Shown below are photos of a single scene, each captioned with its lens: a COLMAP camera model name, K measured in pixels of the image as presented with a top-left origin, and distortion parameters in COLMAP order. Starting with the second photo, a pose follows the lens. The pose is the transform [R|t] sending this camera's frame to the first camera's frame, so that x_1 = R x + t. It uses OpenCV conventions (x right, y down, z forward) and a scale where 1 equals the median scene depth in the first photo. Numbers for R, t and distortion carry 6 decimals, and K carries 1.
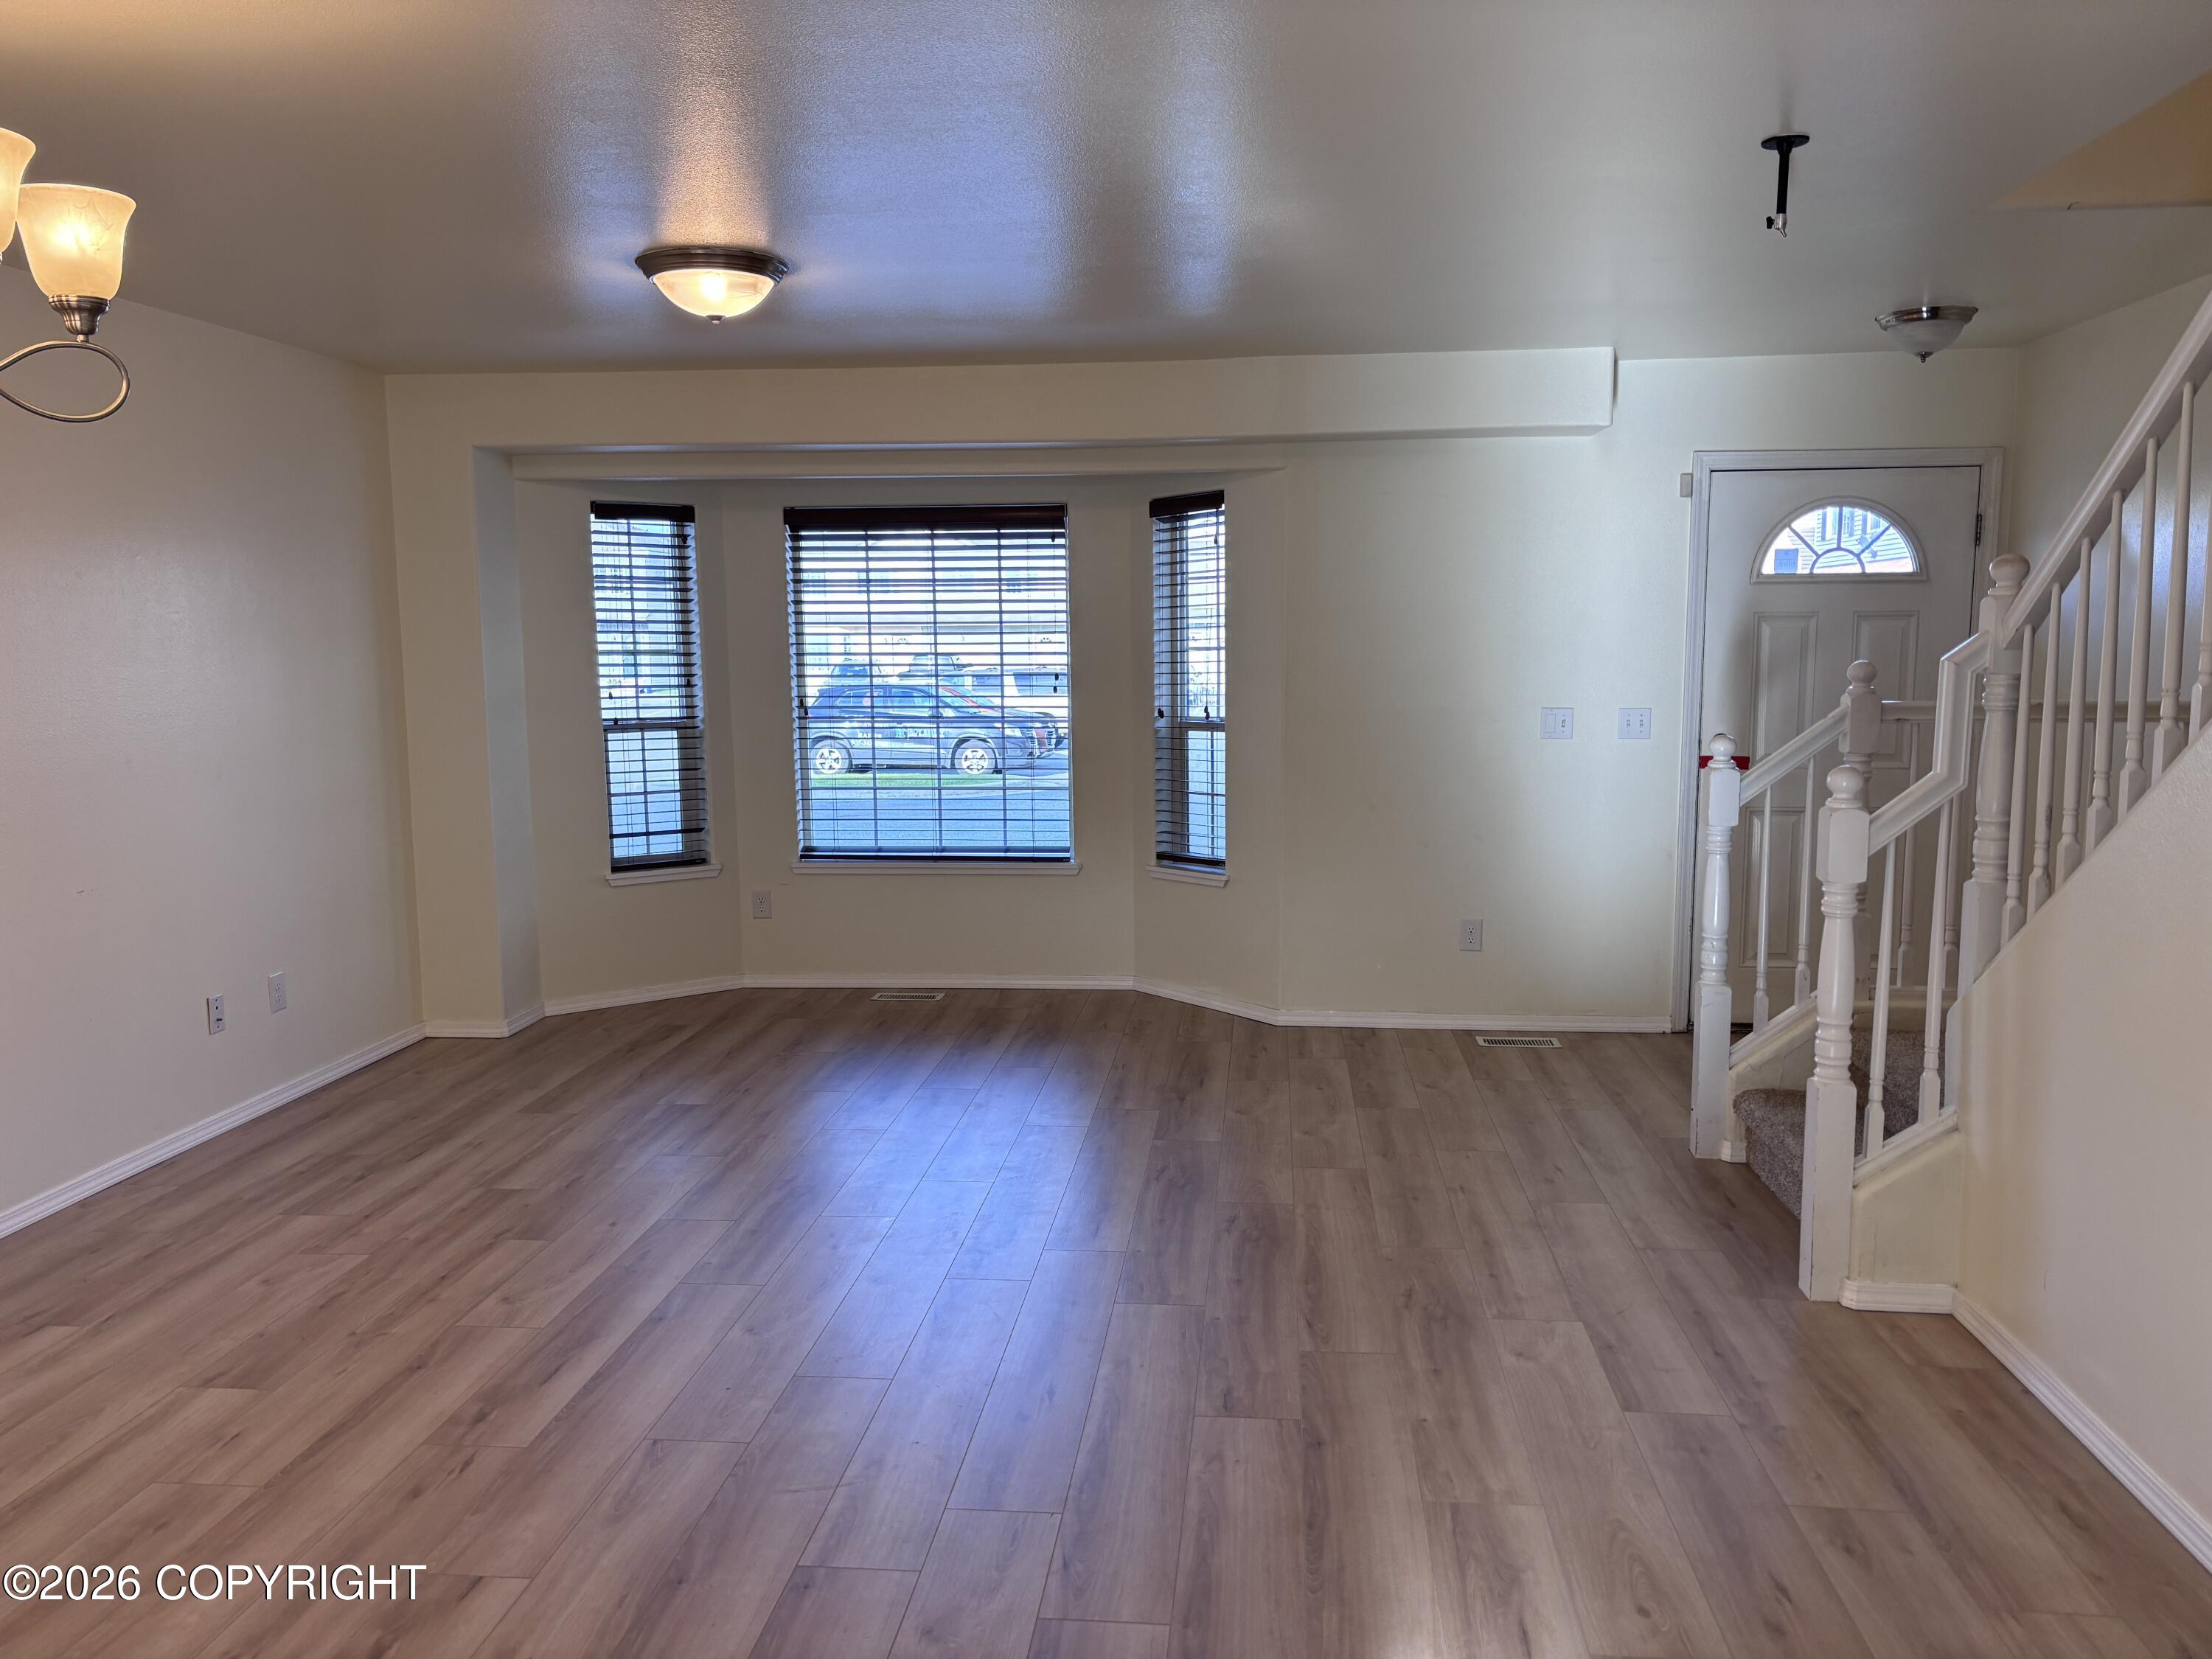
lens RADIAL K [[1653.9, 0, 1106.0], [0, 1653.9, 829.5], [0, 0, 1]] dist [0.001841, 0.004190]
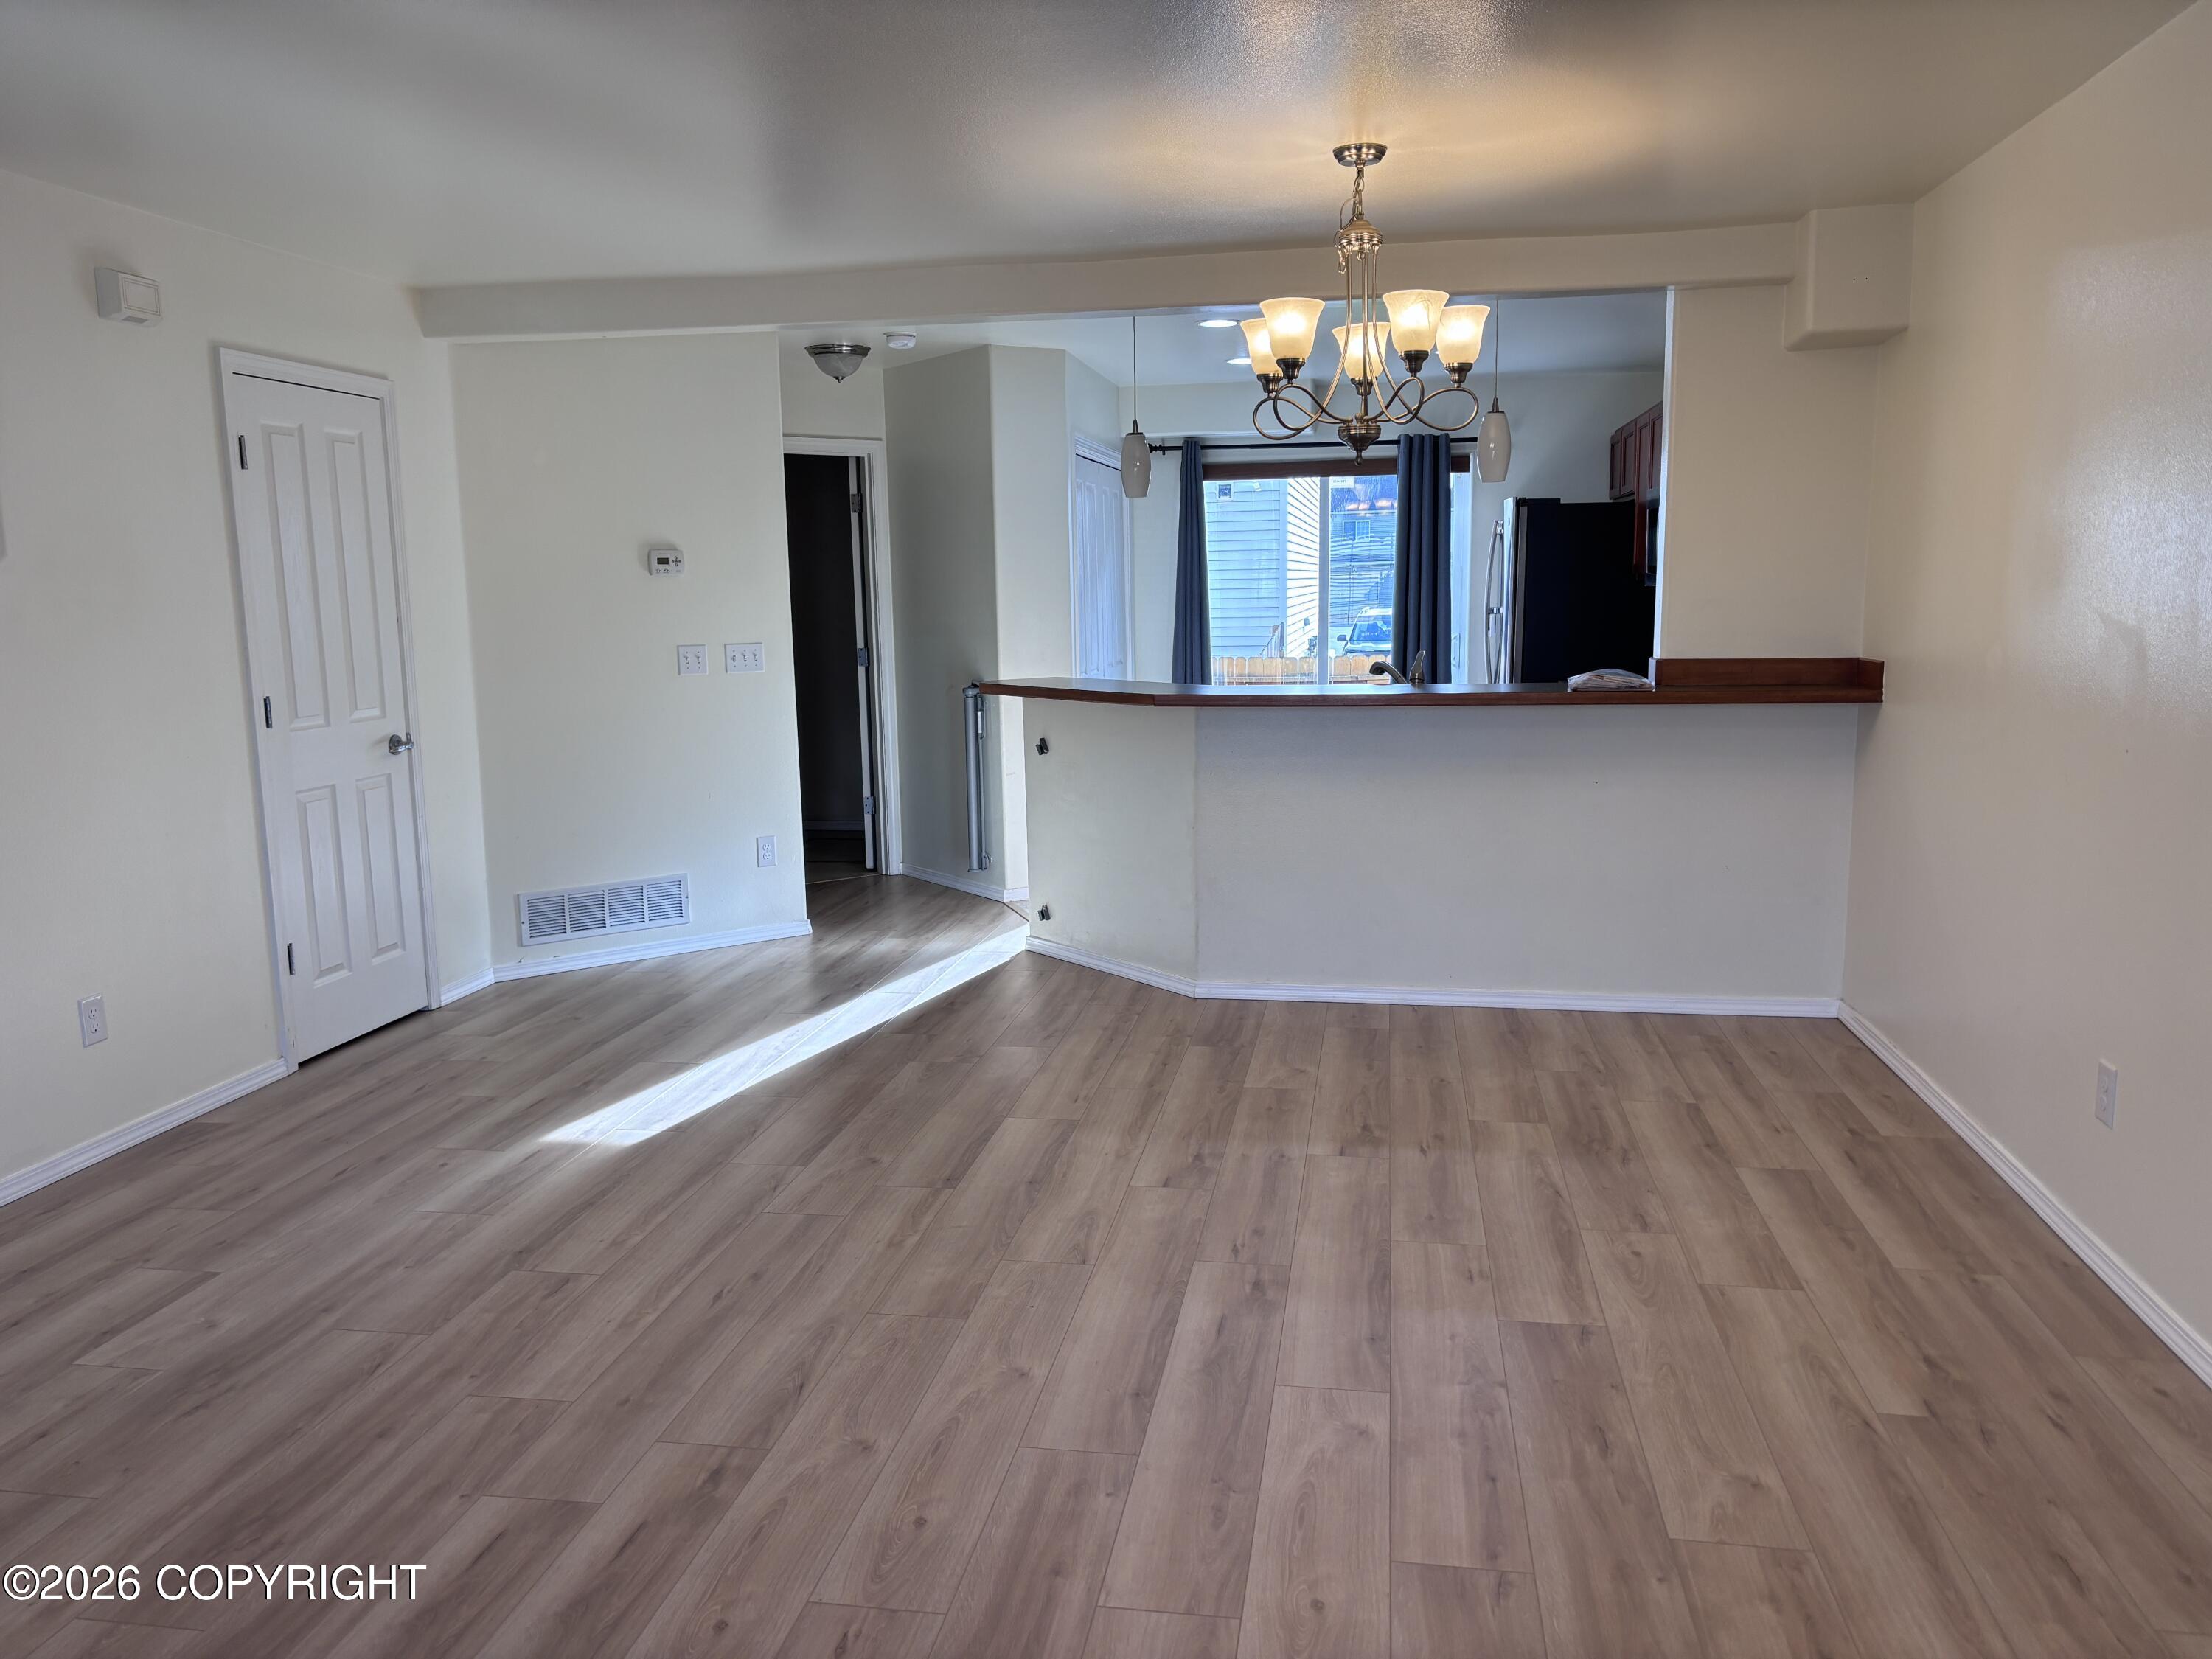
lens RADIAL K [[1653.9, 0, 1106.0], [0, 1653.9, 829.5], [0, 0, 1]] dist [0.001841, 0.004190]
pose [[-0.997641, 0.012520, 0.067497, -0.334085], [0.029820, 0.964653, 0.261830, -0.194244], [-0.061833, 0.263225, -0.962751, 1.828257]]
